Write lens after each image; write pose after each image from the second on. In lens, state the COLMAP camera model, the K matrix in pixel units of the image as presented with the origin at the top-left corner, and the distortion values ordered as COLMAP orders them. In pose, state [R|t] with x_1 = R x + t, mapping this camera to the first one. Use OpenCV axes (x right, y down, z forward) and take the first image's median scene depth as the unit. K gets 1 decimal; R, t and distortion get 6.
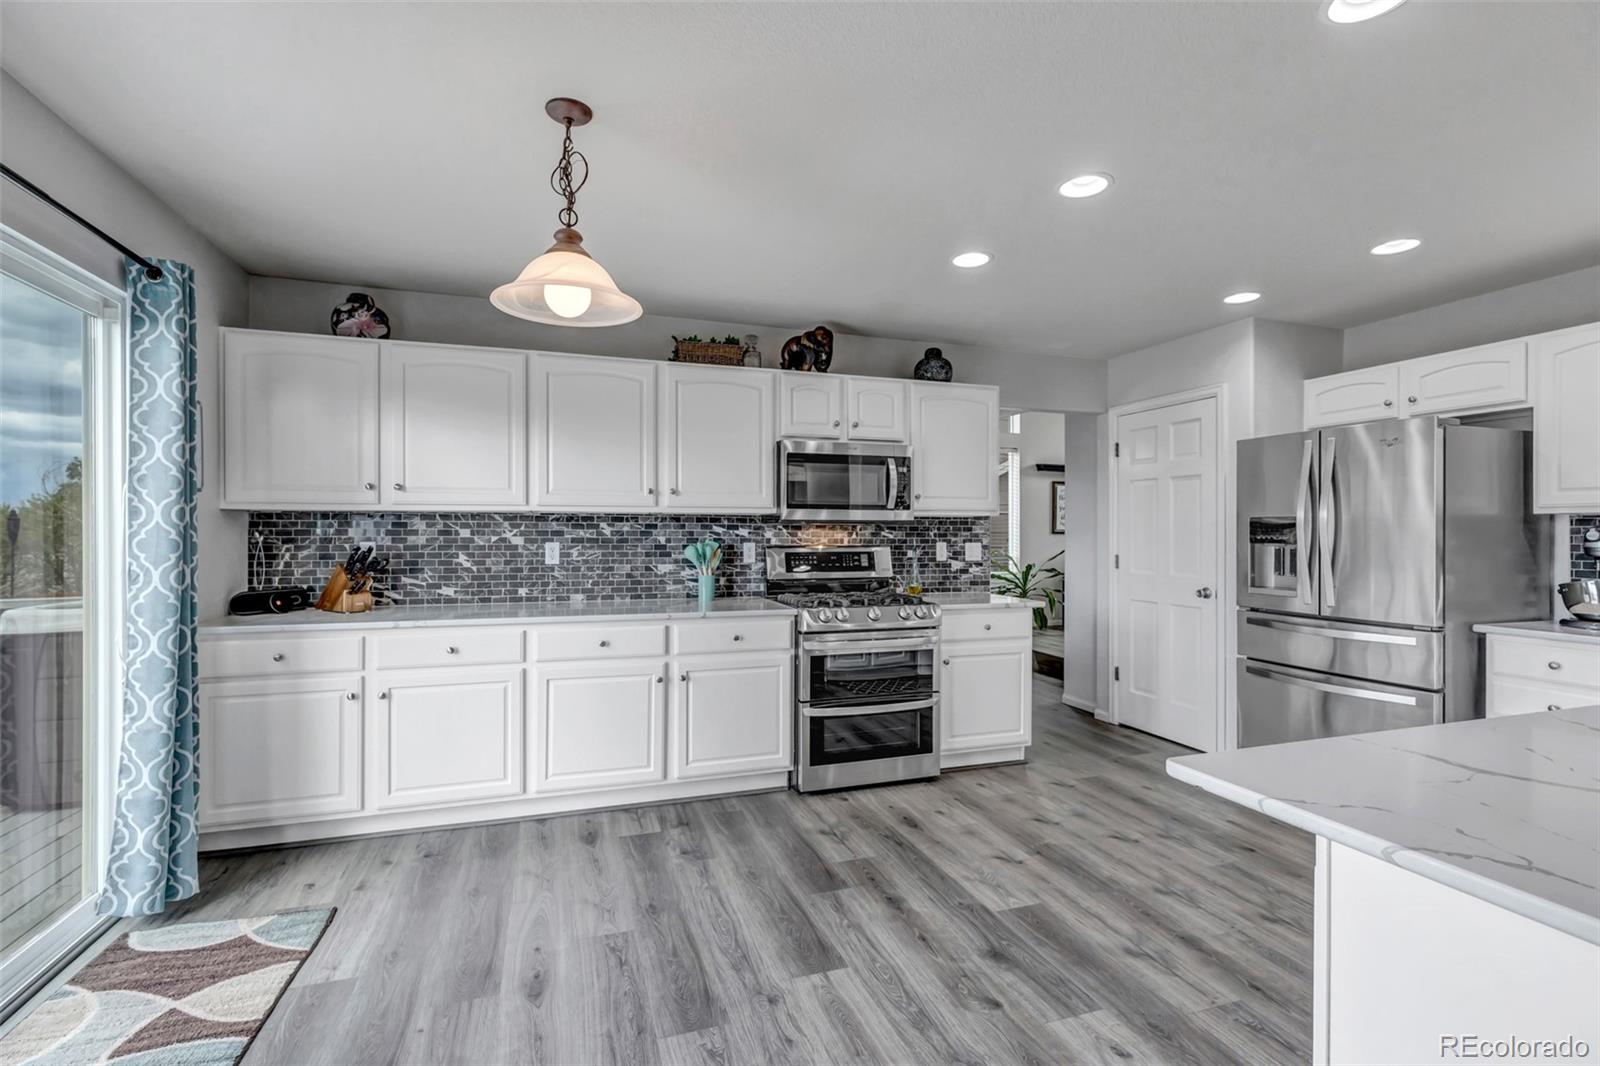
lens RADIAL K [[735.4, 0, 803.6], [0, 735.4, 532.0], [0, 0, 1]] dist [0.001017, 0.000283]
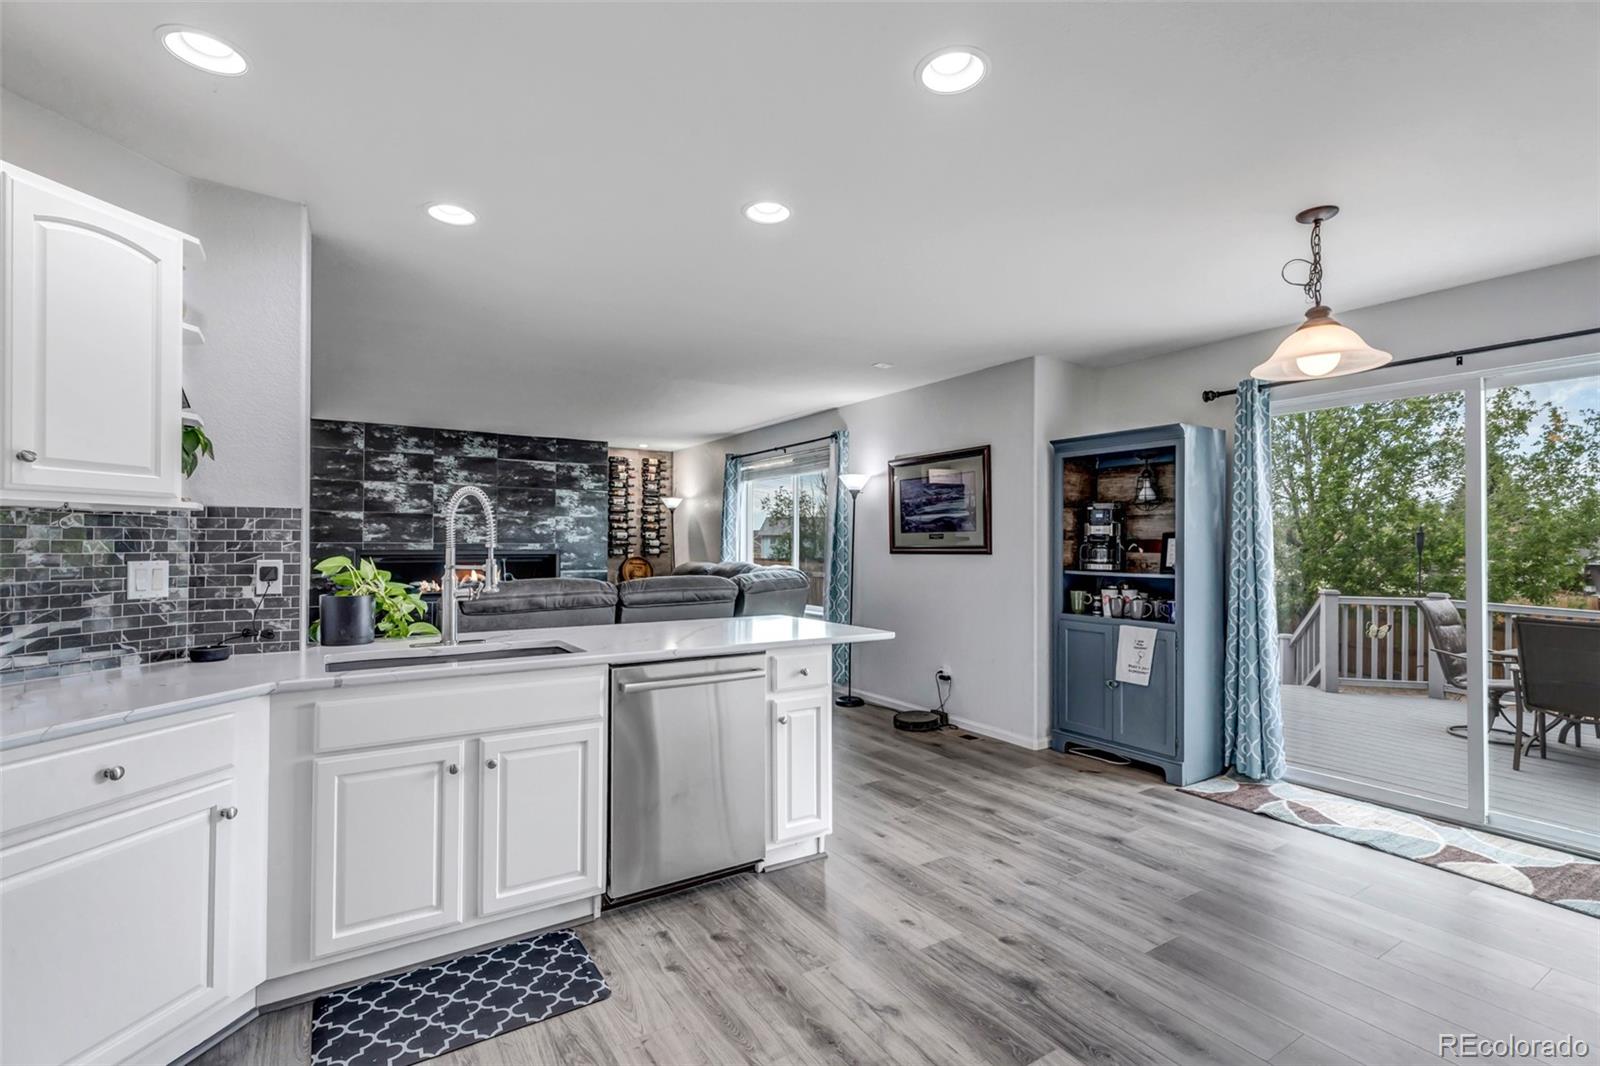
lens RADIAL K [[740.3, 0, 800.7], [0, 740.3, 539.1], [0, 0, 1]] dist [0.004127, 0.000308]
pose [[-0.971196, -0.008511, -0.238129, 0.443314], [-0.007281, 0.999955, -0.006043, 0.002213], [0.238170, -0.004135, -0.971215, 1.061157]]
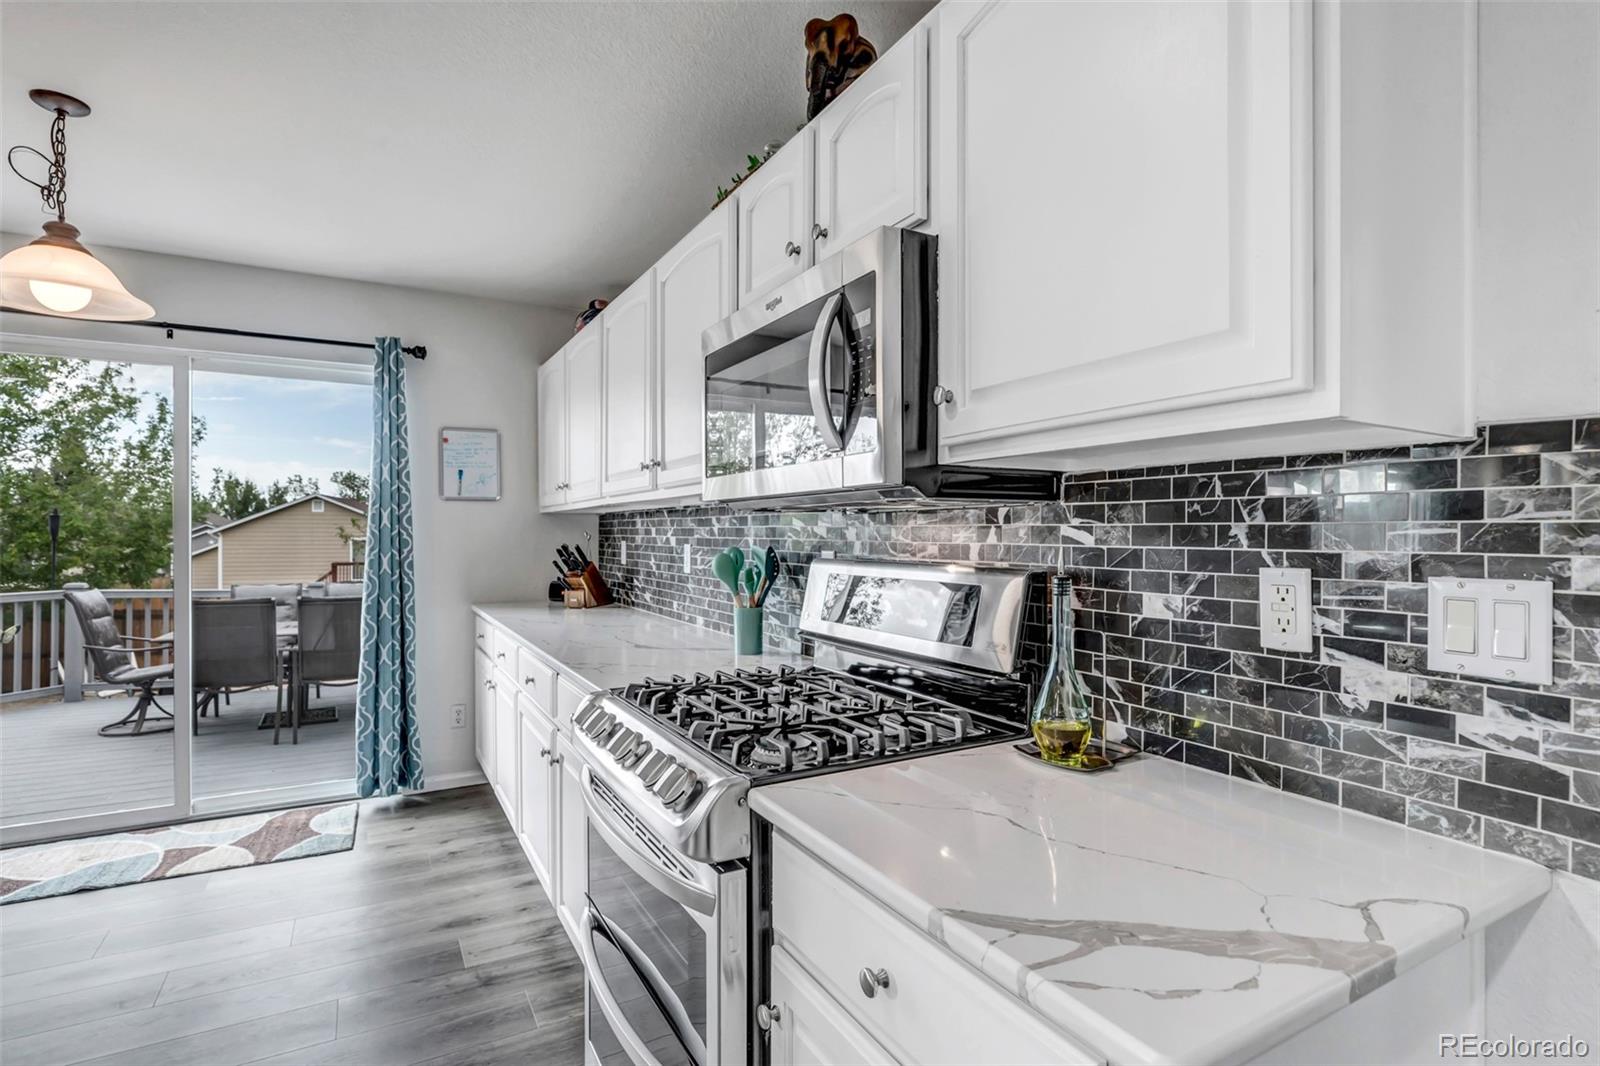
lens RADIAL K [[783.1, 0, 801.8], [0, 783.1, 528.0], [0, 0, 1]] dist [-0.001475, -0.000958]
pose [[0.176002, -0.009629, -0.984343, 0.461650], [-0.001268, 0.999949, -0.010009, 0.004981], [0.984389, 0.003009, 0.175981, 0.939006]]
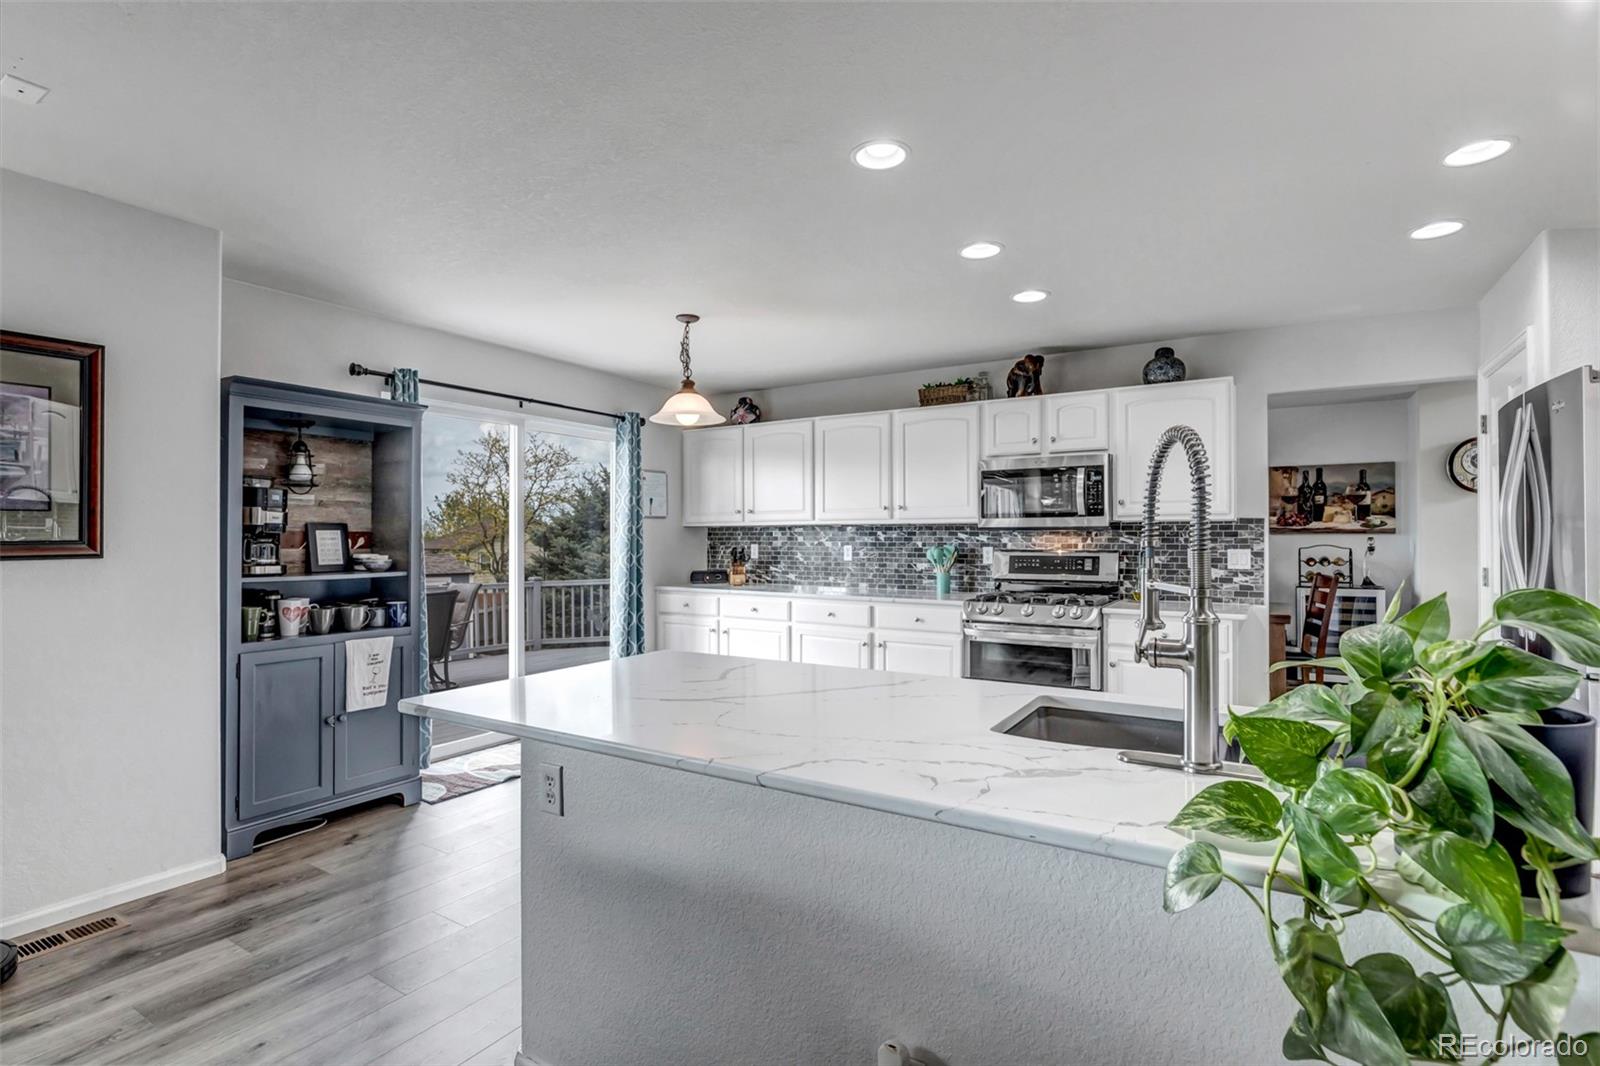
lens RADIAL K [[783.1, 0, 801.8], [0, 783.1, 528.0], [0, 0, 1]] dist [-0.001475, -0.000958]
pose [[0.630134, -0.012353, -0.776388, 0.750670], [0.001417, 0.999890, -0.014759, 0.002451], [0.776485, 0.008200, 0.630083, -0.023492]]
